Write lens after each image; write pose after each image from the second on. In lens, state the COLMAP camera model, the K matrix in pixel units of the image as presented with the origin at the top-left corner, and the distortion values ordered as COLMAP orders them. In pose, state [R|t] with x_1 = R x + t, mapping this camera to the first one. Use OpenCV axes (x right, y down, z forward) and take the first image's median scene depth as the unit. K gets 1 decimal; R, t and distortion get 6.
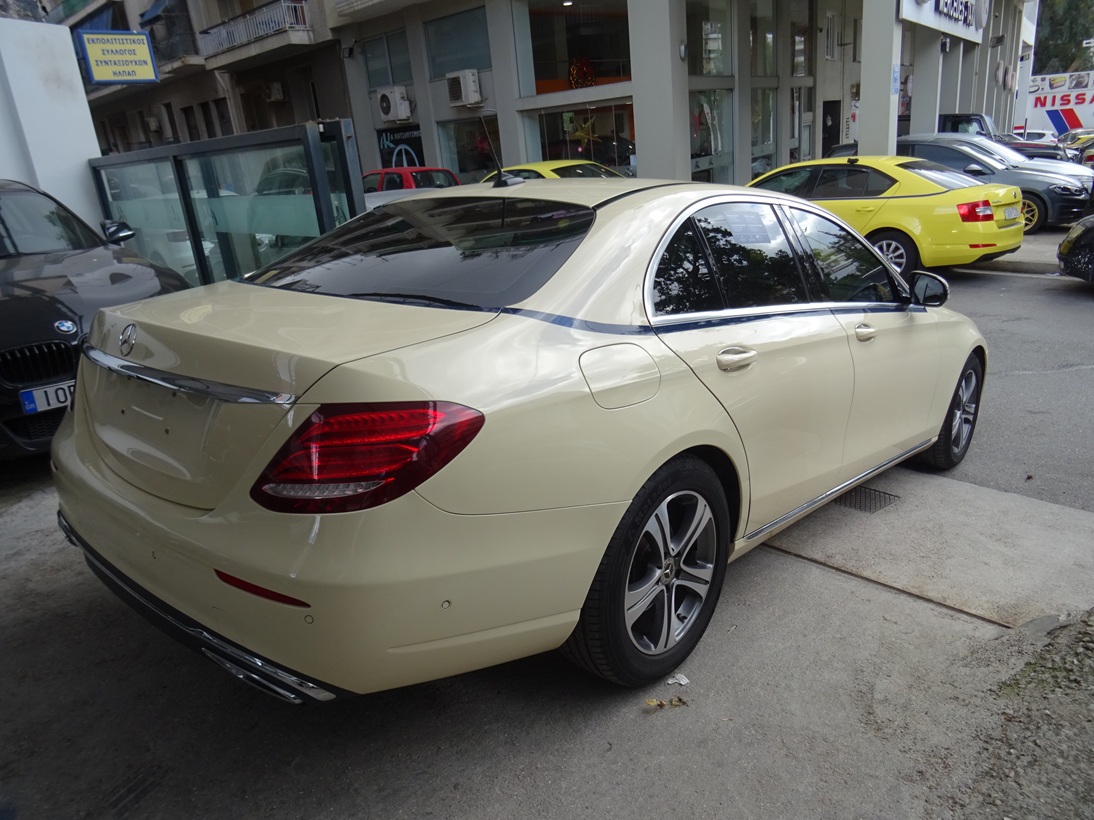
lens RADIAL K [[772.1, 0, 547.0], [0, 772.1, 410.0], [0, 0, 1]] dist [-0.042804, 0.032287]
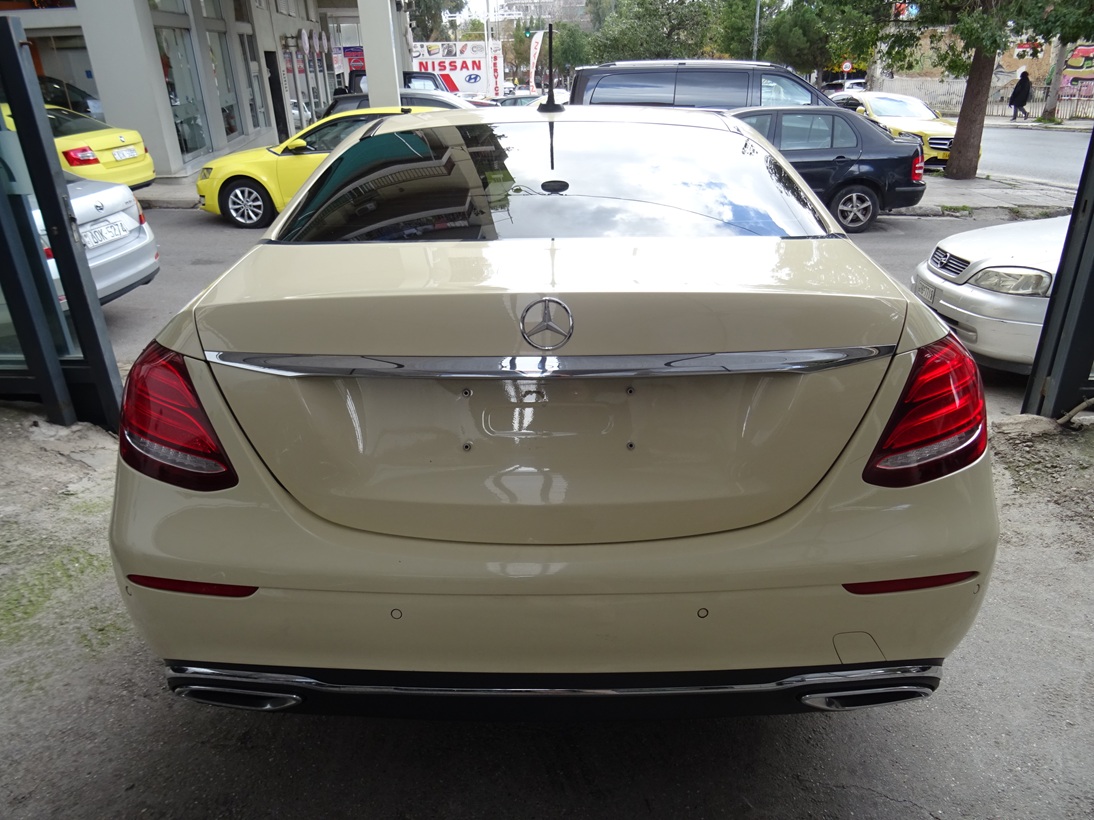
lens RADIAL K [[772.1, 0, 547.0], [0, 772.1, 410.0], [0, 0, 1]] dist [-0.042804, 0.032287]
pose [[0.751244, -0.211067, 0.625367, -0.071597], [0.179162, 0.977126, 0.114564, -0.006638], [-0.635243, 0.025976, 0.771875, 0.039610]]
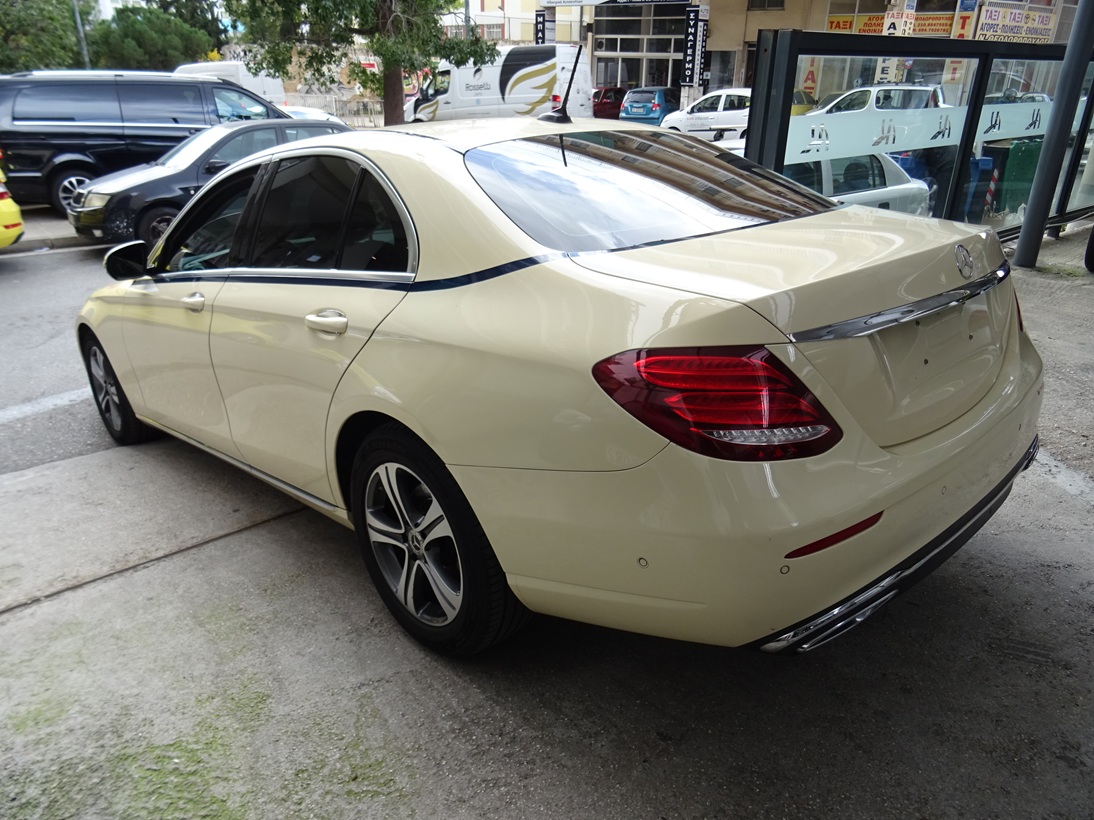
lens RADIAL K [[772.1, 0, 547.0], [0, 772.1, 410.0], [0, 0, 1]] dist [-0.042804, 0.032287]
pose [[0.081678, -0.325792, 0.941907, -0.155054], [0.315981, 0.904775, 0.285549, -0.043966], [-0.945243, 0.274301, 0.176845, 0.166182]]
